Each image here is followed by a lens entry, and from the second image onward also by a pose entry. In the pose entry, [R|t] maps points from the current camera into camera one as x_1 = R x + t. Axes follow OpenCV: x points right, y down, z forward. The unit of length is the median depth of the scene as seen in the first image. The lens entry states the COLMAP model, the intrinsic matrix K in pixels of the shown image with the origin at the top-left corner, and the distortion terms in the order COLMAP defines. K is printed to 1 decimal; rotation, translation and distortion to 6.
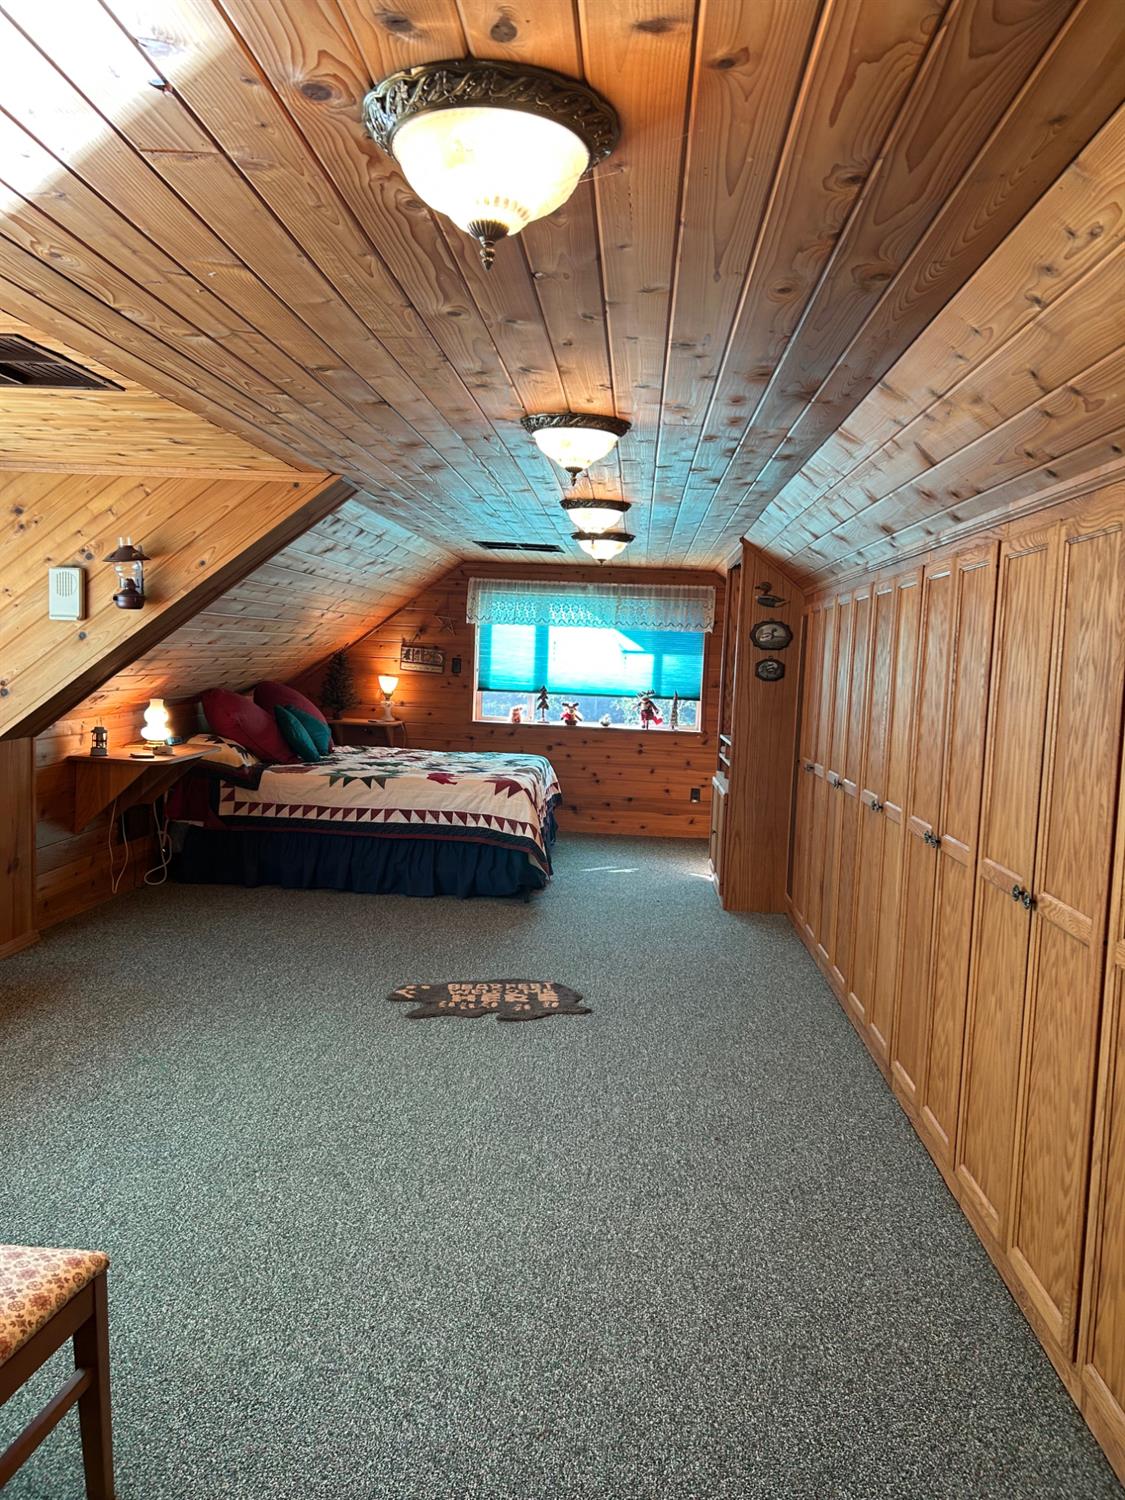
lens RADIAL K [[1130.1, 0, 562.5], [0, 1130.1, 750.0], [0, 0, 1]] dist [0.010999, -0.006421]
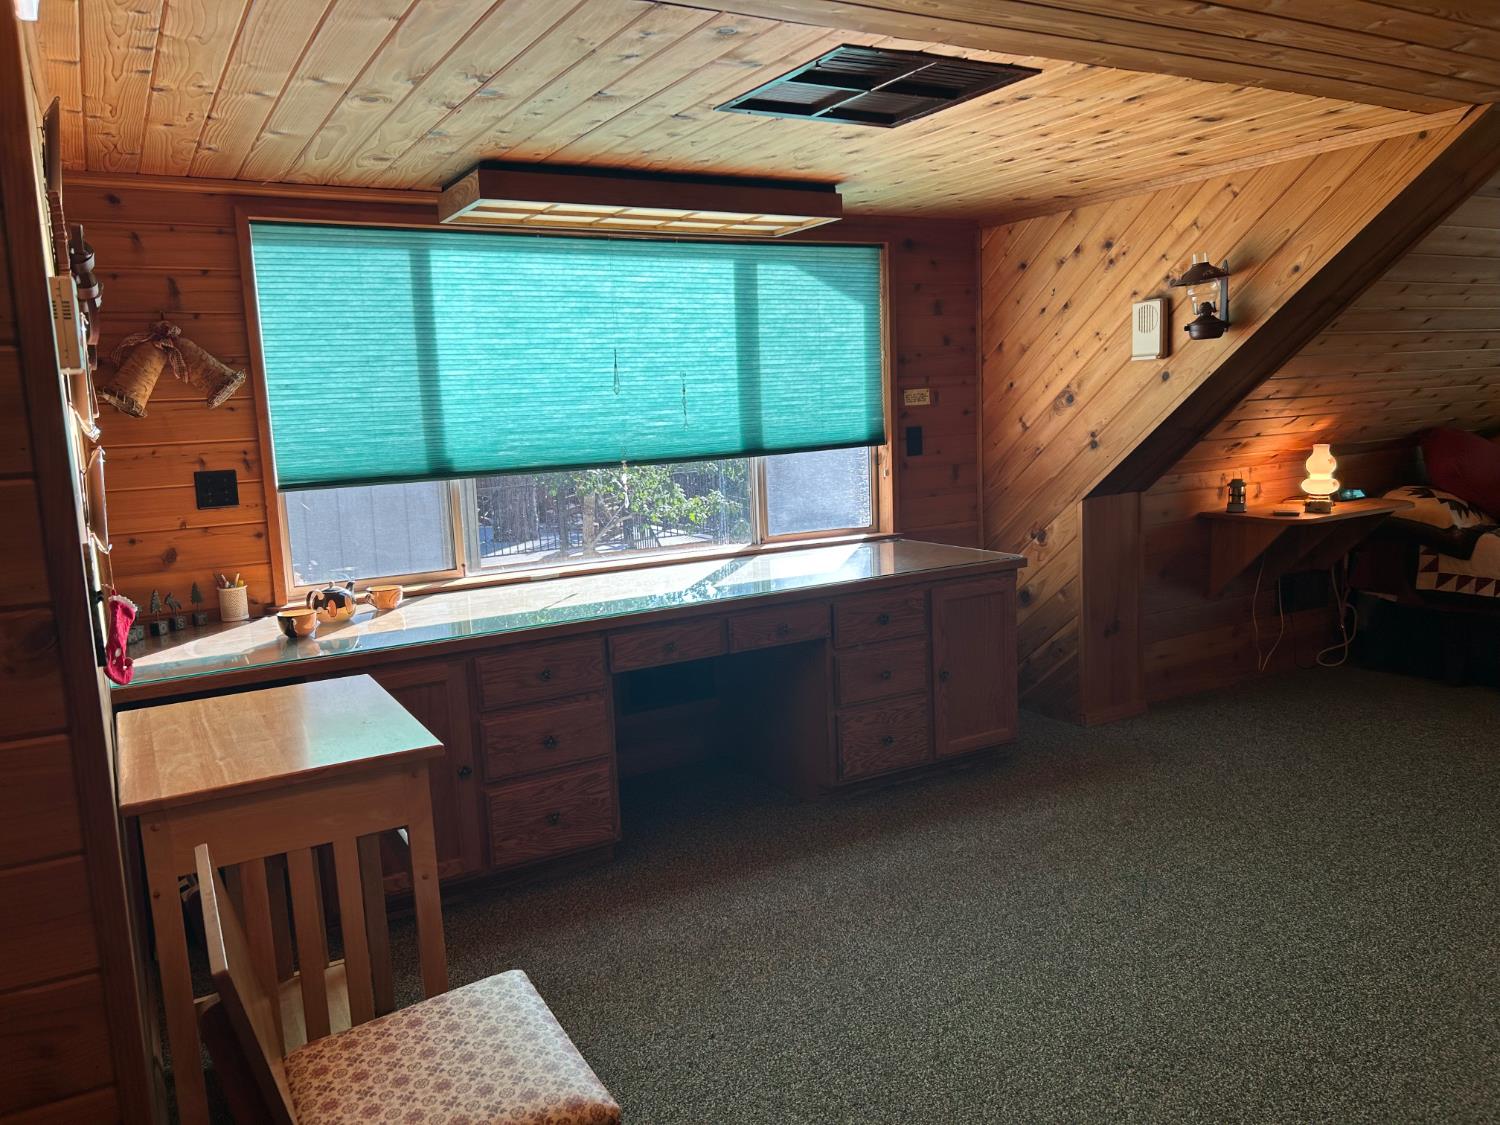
lens RADIAL K [[1130.1, 0, 750.0], [0, 1130.1, 562.5], [0, 0, 1]] dist [0.010999, -0.006421]
pose [[0.551107, 0.051349, -0.832853, 0.135480], [-0.004830, 0.998284, 0.058353, -0.006576], [0.834420, -0.028136, 0.550410, 0.247235]]
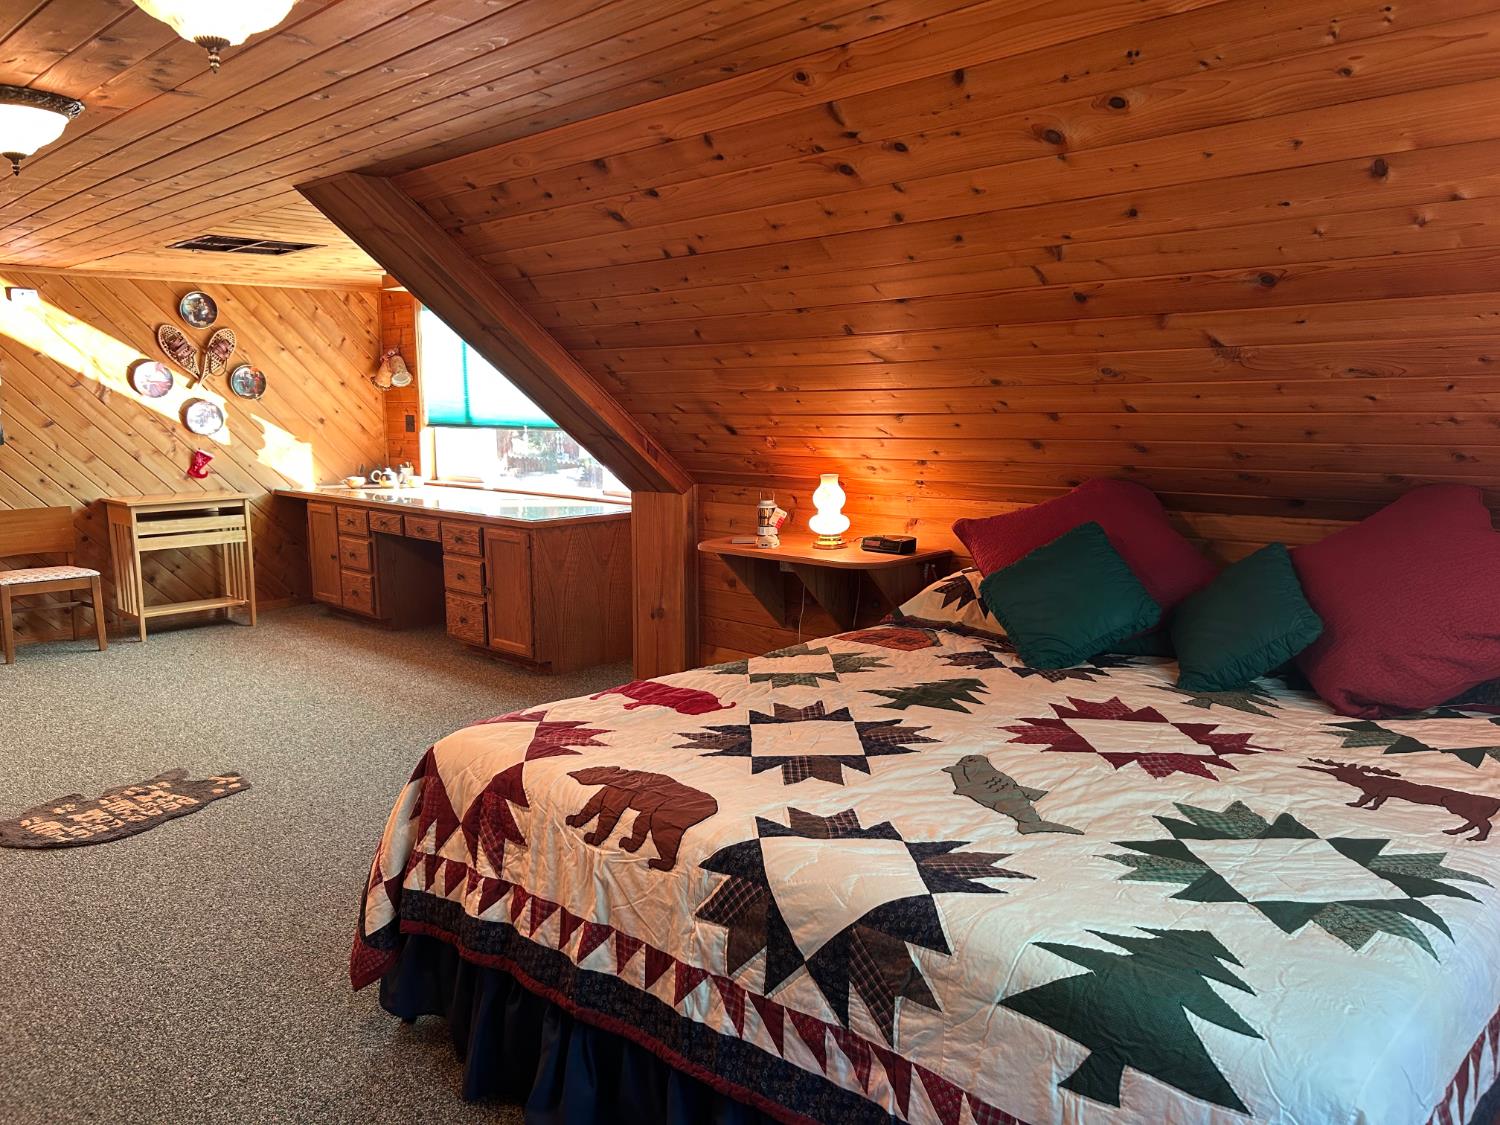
lens RADIAL K [[1119.4, 0, 750.1], [0, 1119.4, 605.0], [0, 0, 1]] dist [0.008768, 0.005688]
pose [[-0.666953, 0.103665, -0.737853, 0.221045], [-0.084006, 0.973498, 0.212706, -0.140175], [0.740349, 0.203850, -0.640569, 1.821148]]
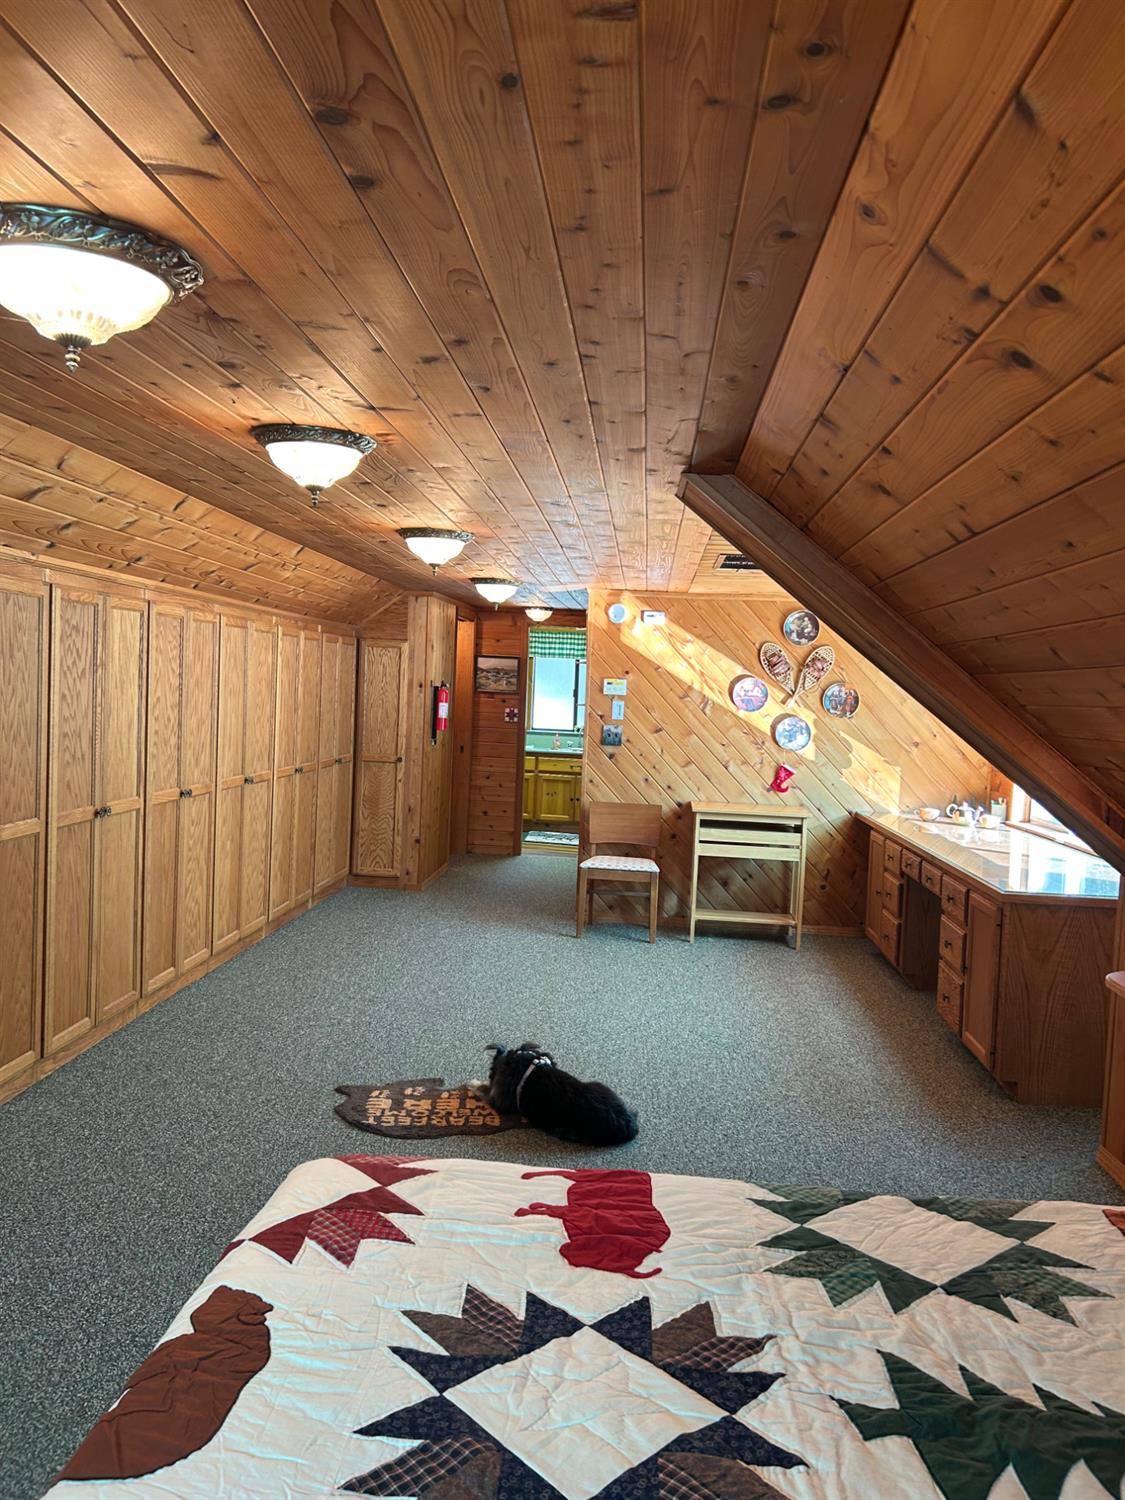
lens RADIAL K [[1130.1, 0, 562.5], [0, 1130.1, 750.0], [0, 0, 1]] dist [0.010999, -0.006421]
pose [[-0.996362, -0.085013, 0.005946, -0.129494], [-0.083381, 0.986901, 0.138112, -0.164176], [-0.017609, 0.137114, -0.990399, 1.773774]]
